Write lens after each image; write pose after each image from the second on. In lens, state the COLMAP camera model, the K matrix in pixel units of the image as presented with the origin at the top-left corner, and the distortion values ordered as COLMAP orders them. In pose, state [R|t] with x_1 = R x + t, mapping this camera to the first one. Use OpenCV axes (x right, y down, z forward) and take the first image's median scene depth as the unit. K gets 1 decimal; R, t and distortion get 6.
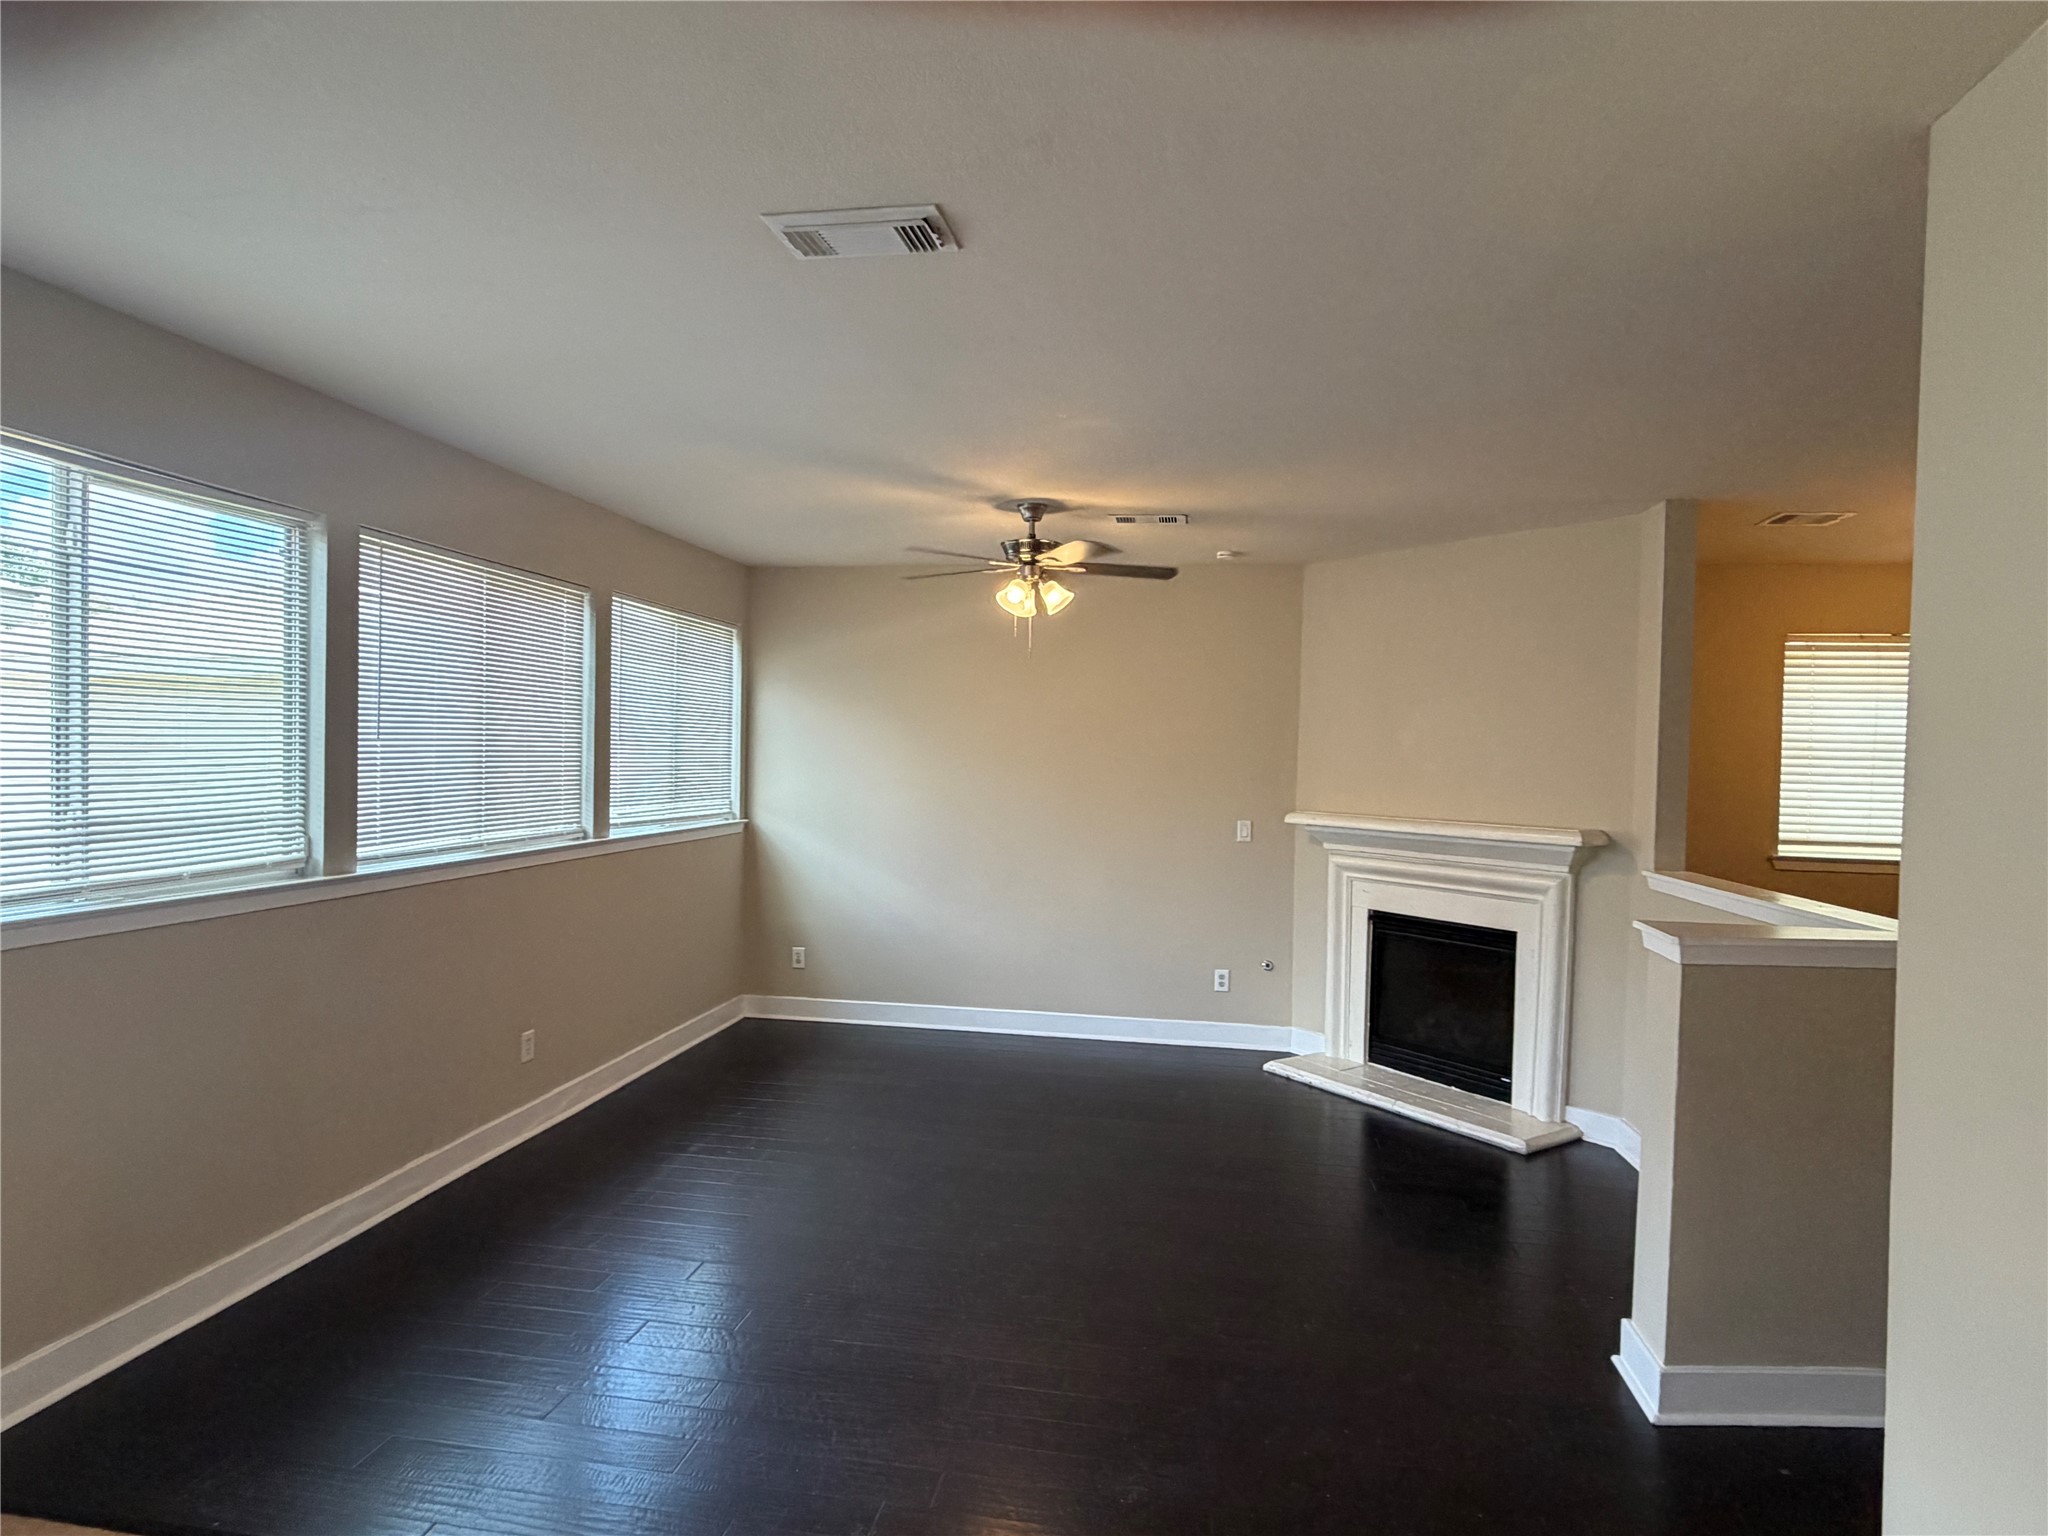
lens RADIAL K [[1139.9, 0, 1023.6], [0, 1139.9, 771.9], [0, 0, 1]] dist [-0.000424, -0.000142]
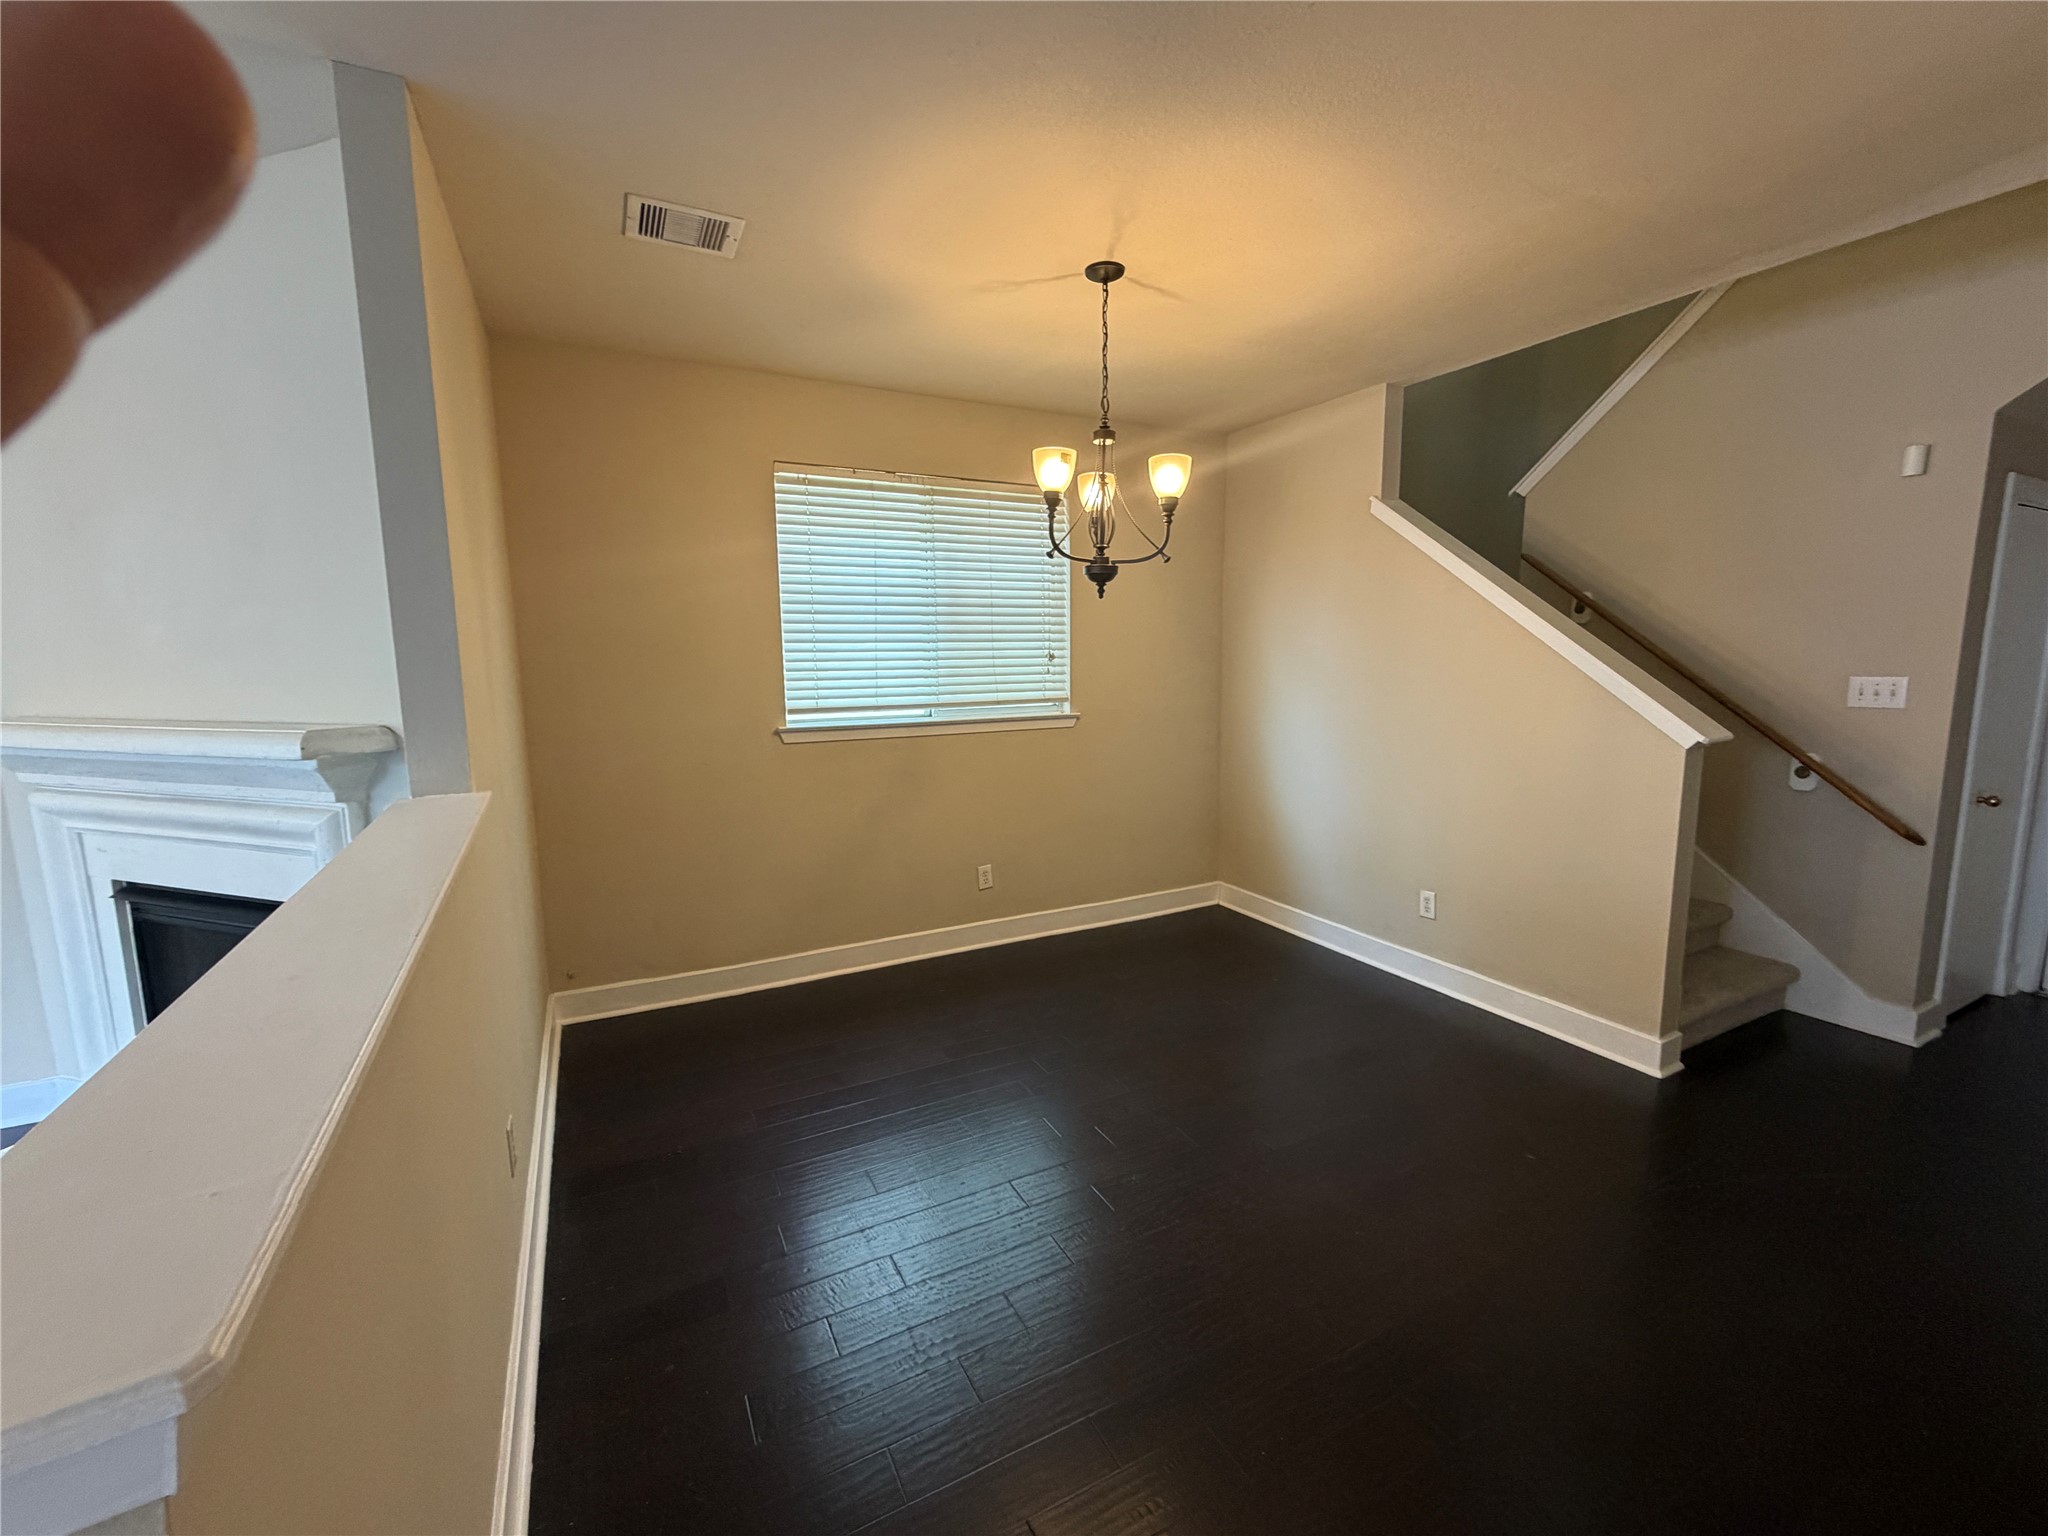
lens RADIAL K [[839.1, 0, 1029.5], [0, 839.1, 757.0], [0, 0, 1]] dist [0.017362, 0.000322]
pose [[0.790423, -0.109145, 0.602759, 0.422064], [0.039246, 0.991000, 0.127981, 0.021514], [-0.611303, -0.077503, 0.787592, 0.385182]]
